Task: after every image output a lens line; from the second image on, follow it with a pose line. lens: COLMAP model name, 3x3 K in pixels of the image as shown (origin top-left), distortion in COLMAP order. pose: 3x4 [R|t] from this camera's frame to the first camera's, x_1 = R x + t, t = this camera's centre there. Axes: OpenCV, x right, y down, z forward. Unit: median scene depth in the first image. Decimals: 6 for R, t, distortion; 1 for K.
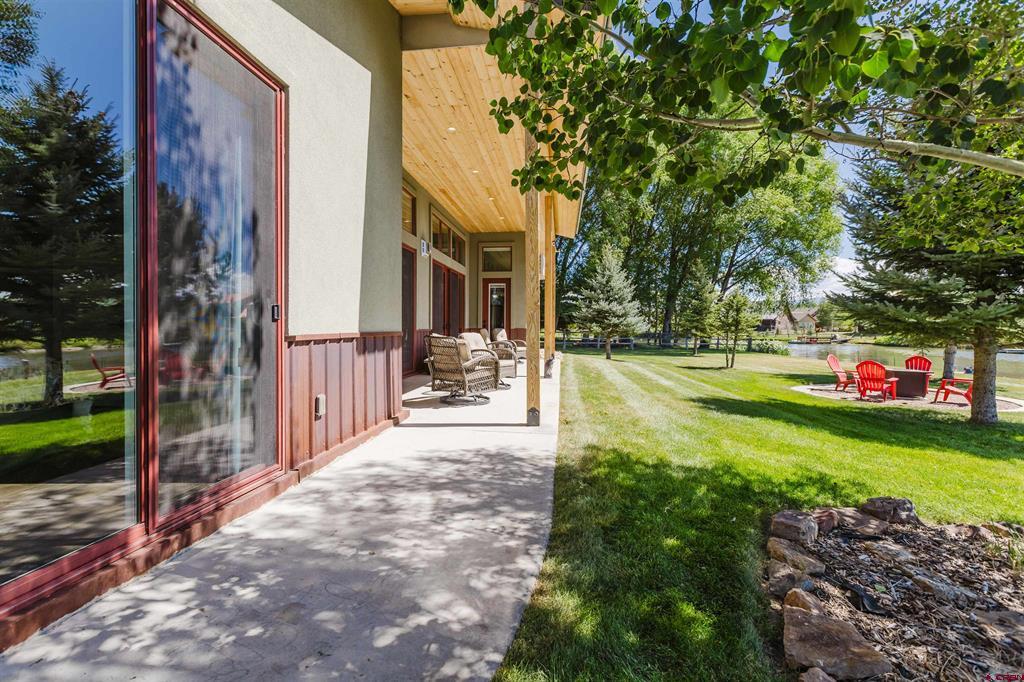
lens RADIAL K [[470.9, 0, 493.4], [0, 470.9, 320.3], [0, 0, 1]] dist [0.001089, -0.000727]
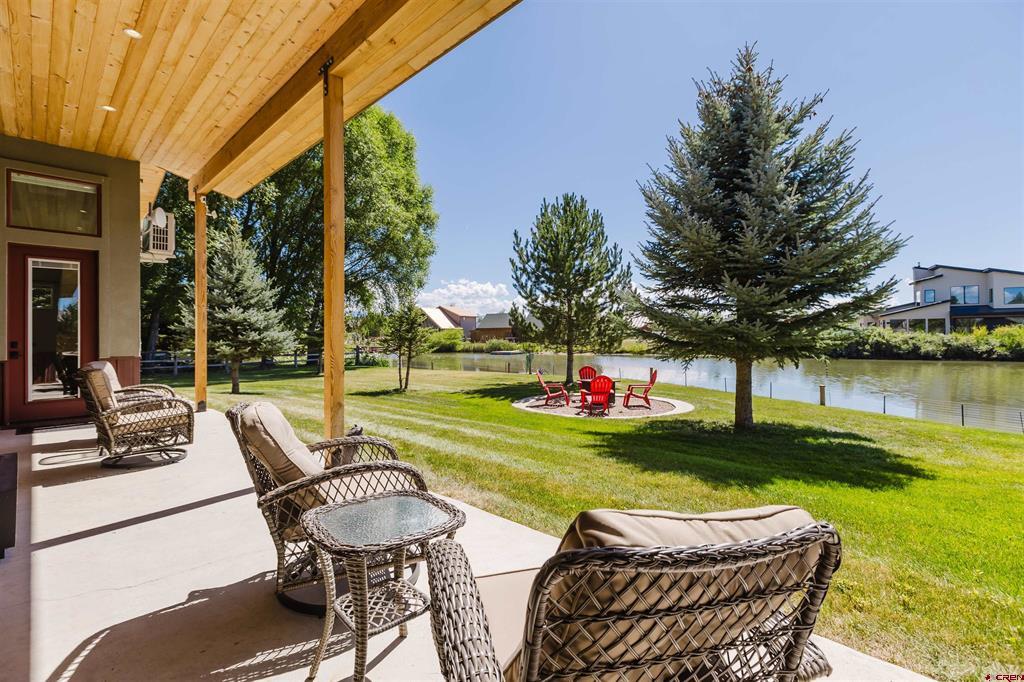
lens RADIAL K [[470.9, 0, 519.3], [0, 470.9, 332.0], [0, 0, 1]] dist [0.001089, -0.000727]
pose [[0.587361, -0.004034, 0.809315, -0.070803], [0.002929, 0.999992, 0.002859, -0.006182], [-0.809320, 0.000691, 0.587368, 0.272240]]
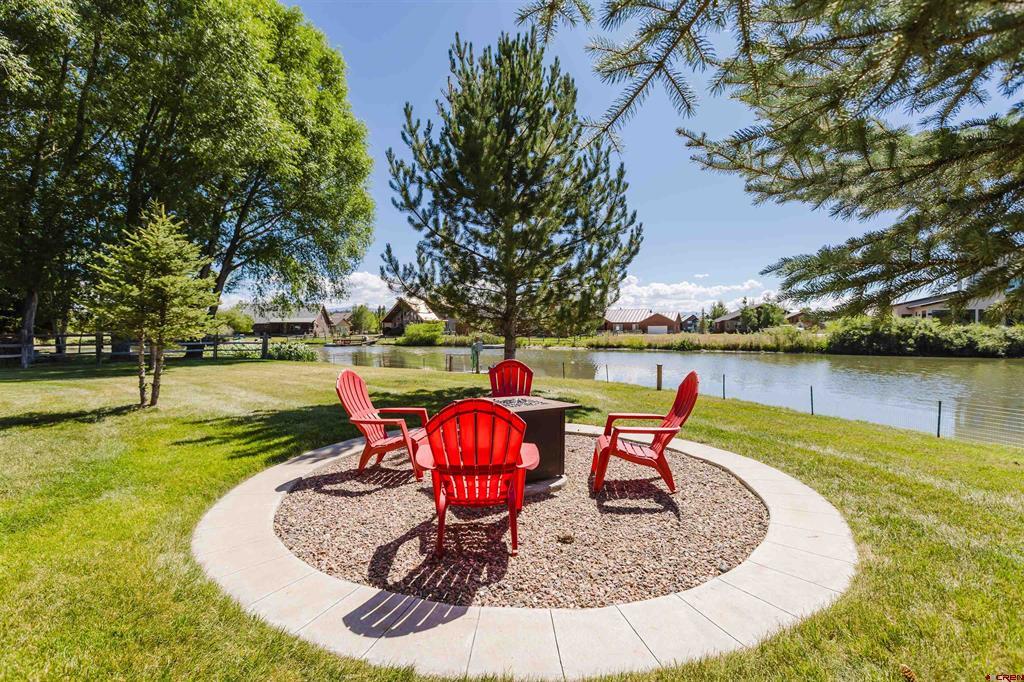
lens RADIAL K [[470.9, 0, 508.3], [0, 470.9, 338.3], [0, 0, 1]] dist [0.001089, -0.000727]
pose [[0.604738, -0.019138, 0.796194, 0.316314], [-0.001892, 0.999674, 0.025466, 0.025331], [-0.796422, -0.016906, 0.604505, 0.426855]]
